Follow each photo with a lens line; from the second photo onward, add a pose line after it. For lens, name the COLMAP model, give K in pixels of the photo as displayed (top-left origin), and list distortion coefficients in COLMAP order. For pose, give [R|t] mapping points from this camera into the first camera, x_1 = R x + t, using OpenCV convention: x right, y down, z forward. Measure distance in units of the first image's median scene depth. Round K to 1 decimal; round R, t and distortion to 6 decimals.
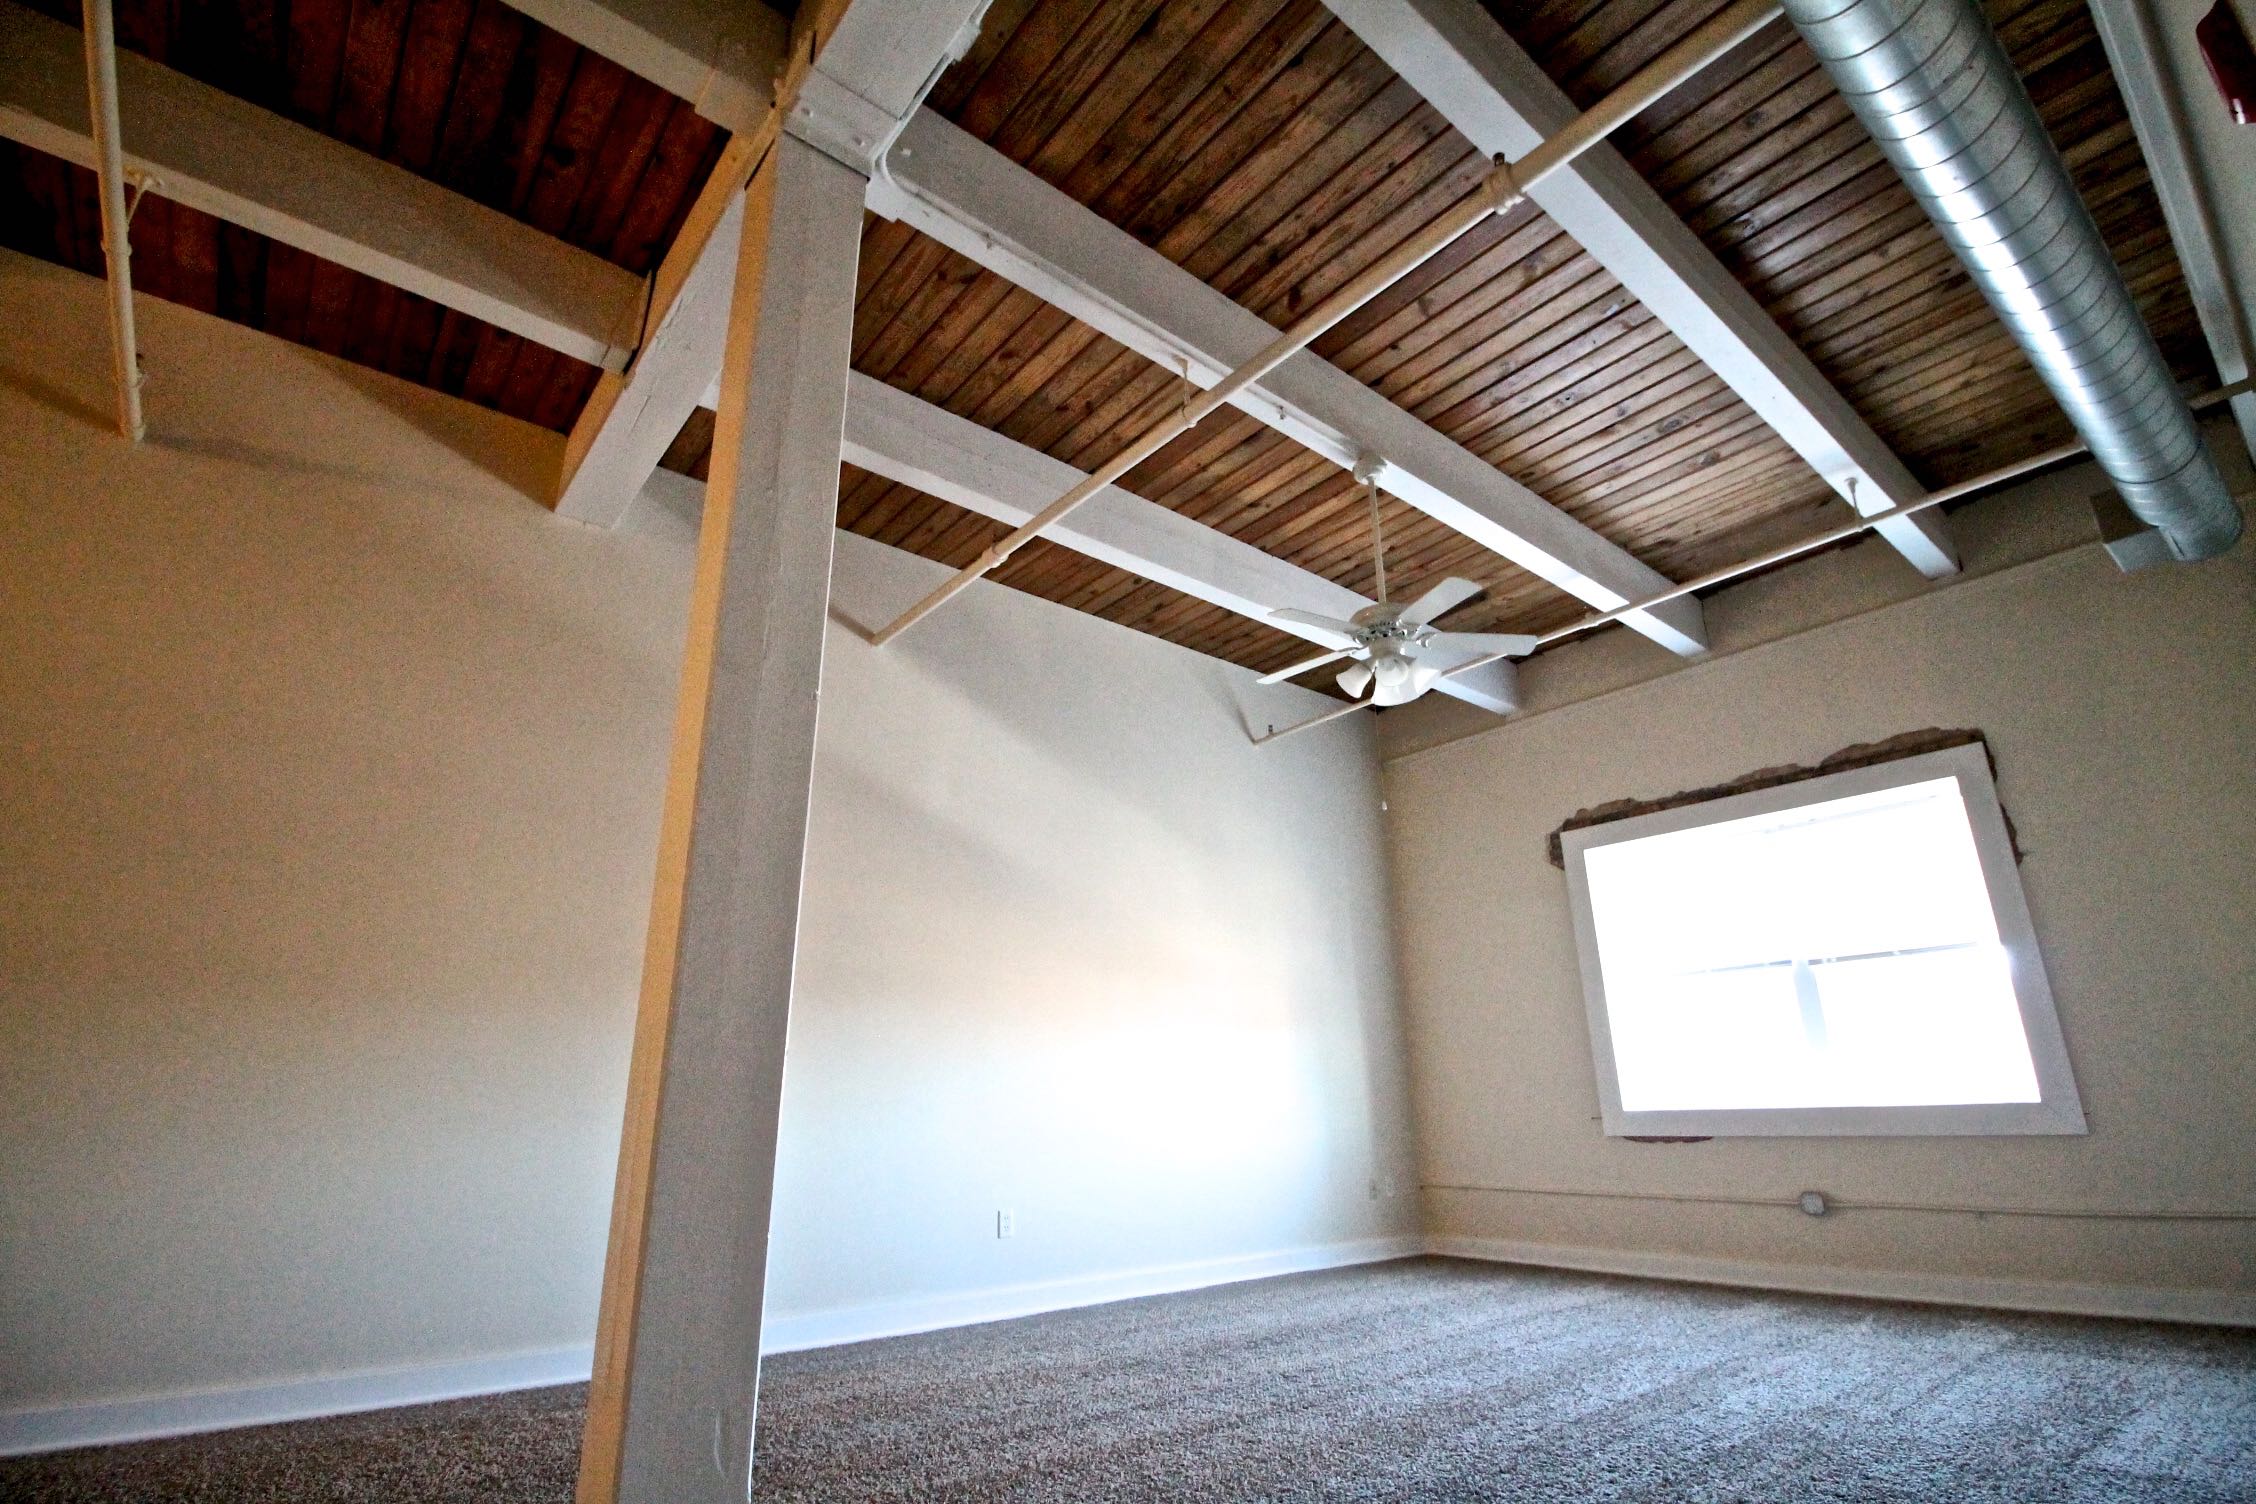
lens RADIAL K [[1064.3, 0, 1122.7], [0, 1064.3, 751.3], [0, 0, 1]] dist [-0.004665, 0.000018]
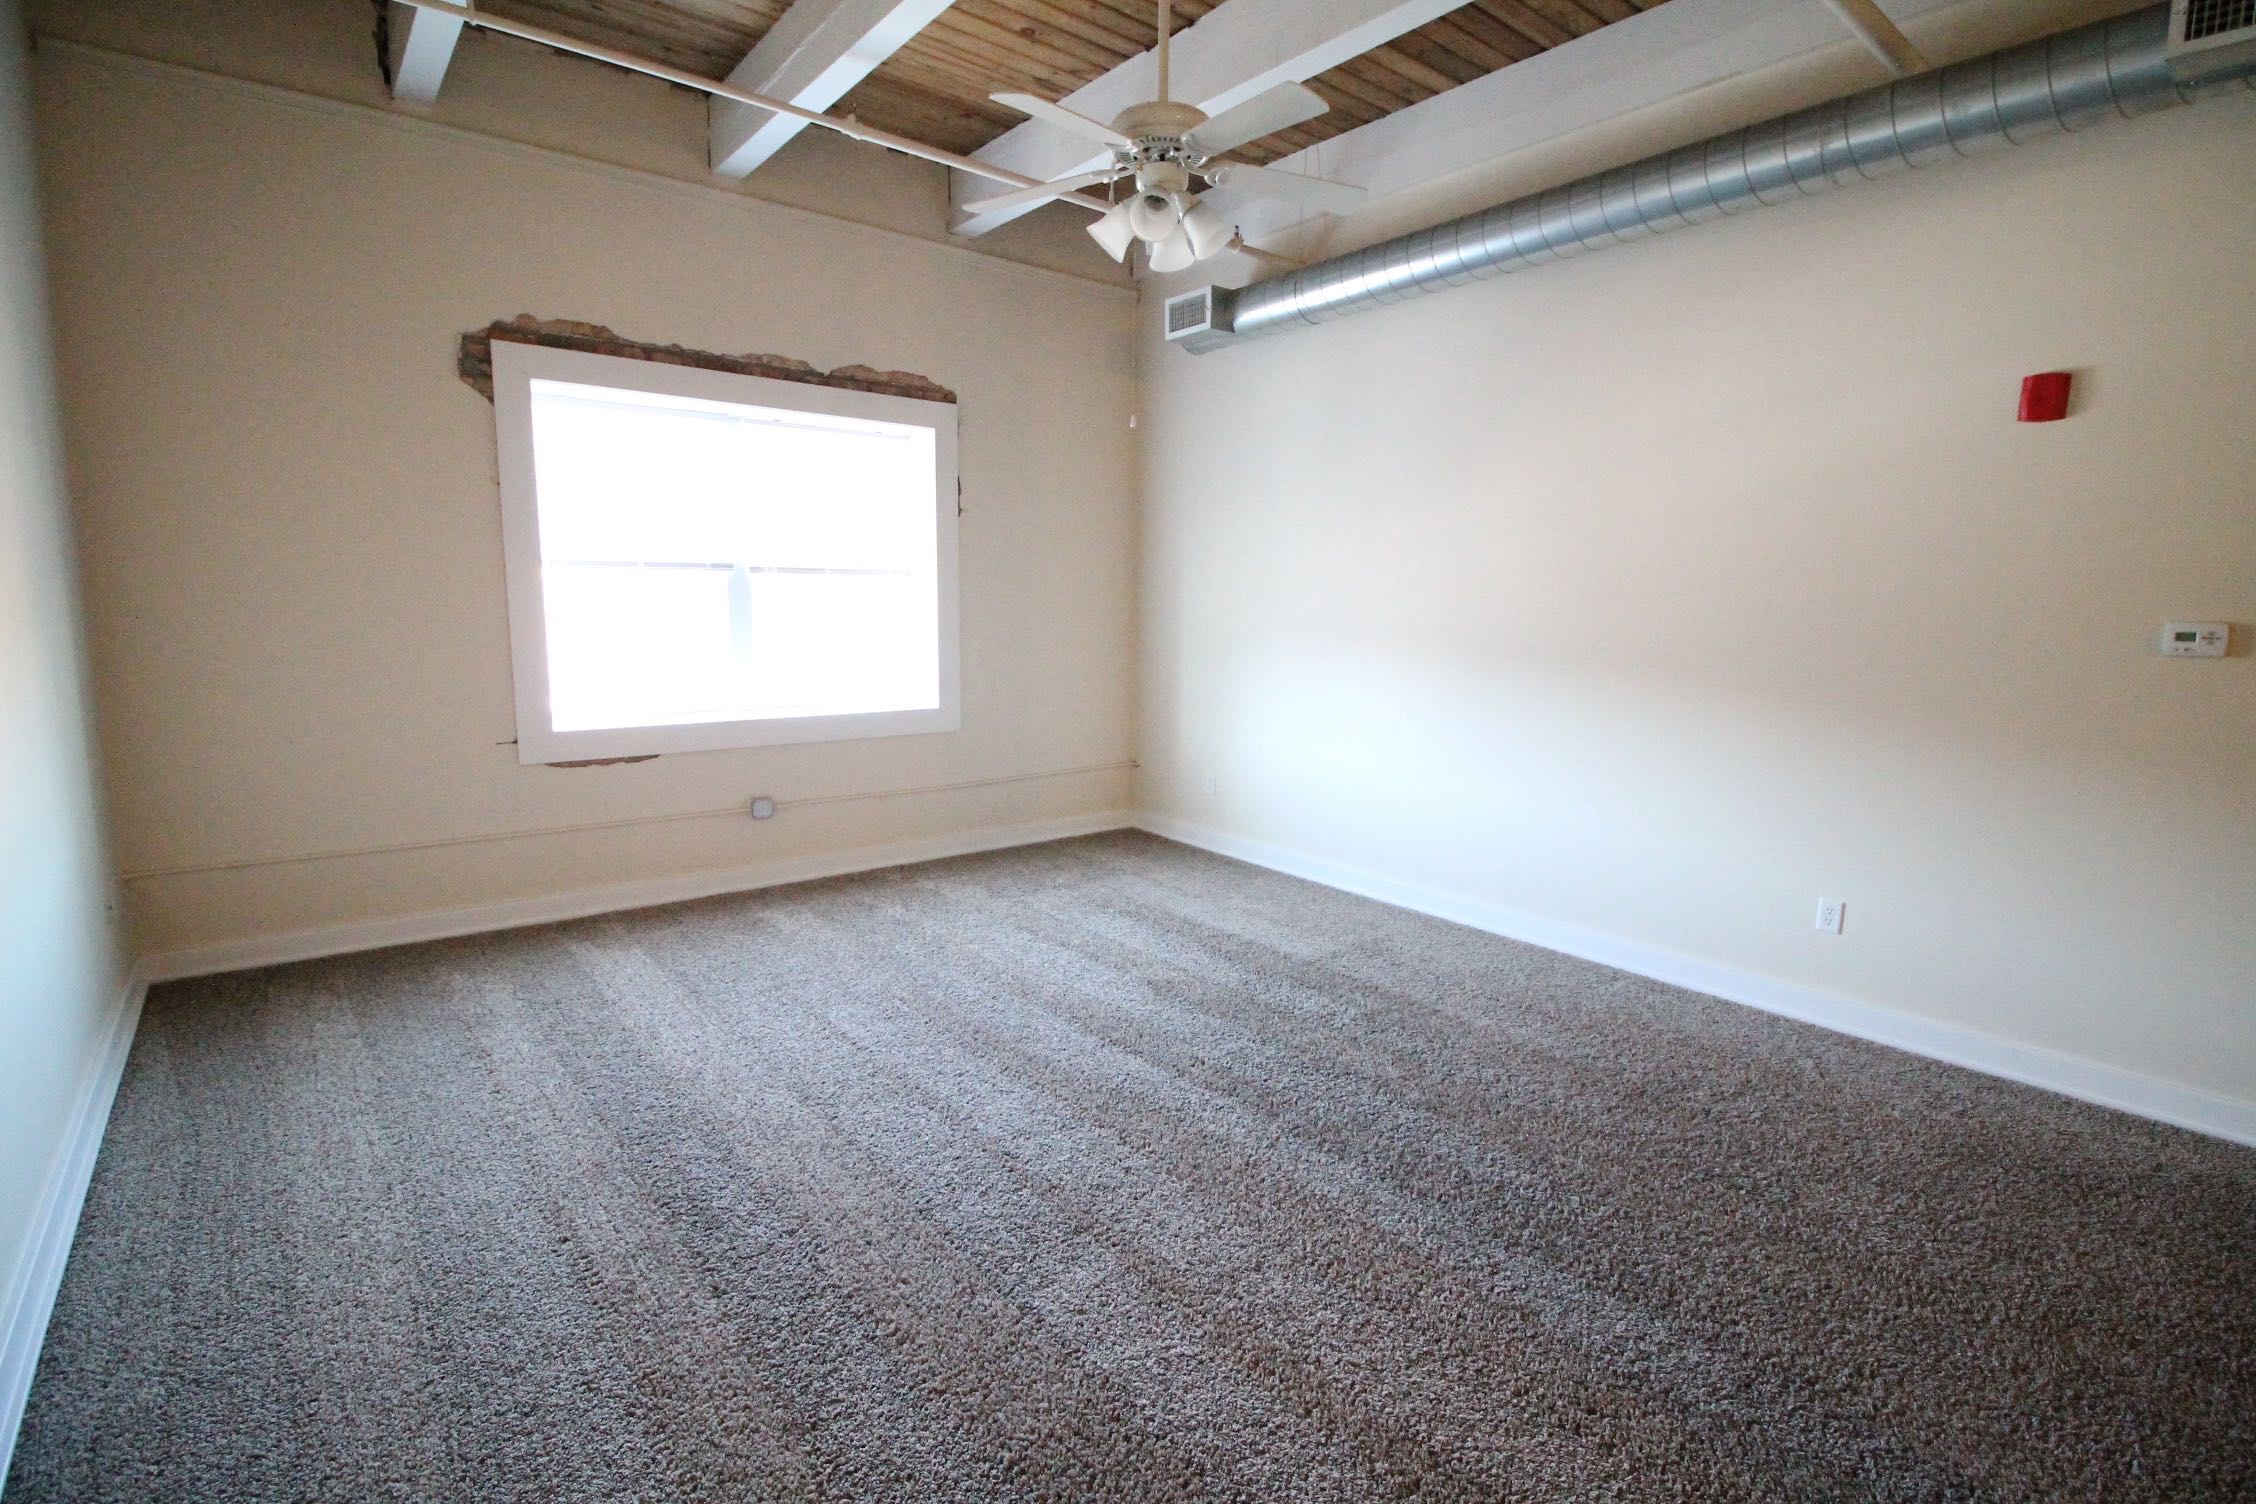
lens RADIAL K [[1064.3, 0, 1129.4], [0, 1064.3, 740.1], [0, 0, 1]] dist [-0.004665, 0.000018]
pose [[0.023738, -0.132823, 0.990855, -0.310407], [-0.350780, 0.927013, 0.132668, 0.093303], [-0.936157, -0.350721, -0.024586, 0.640751]]
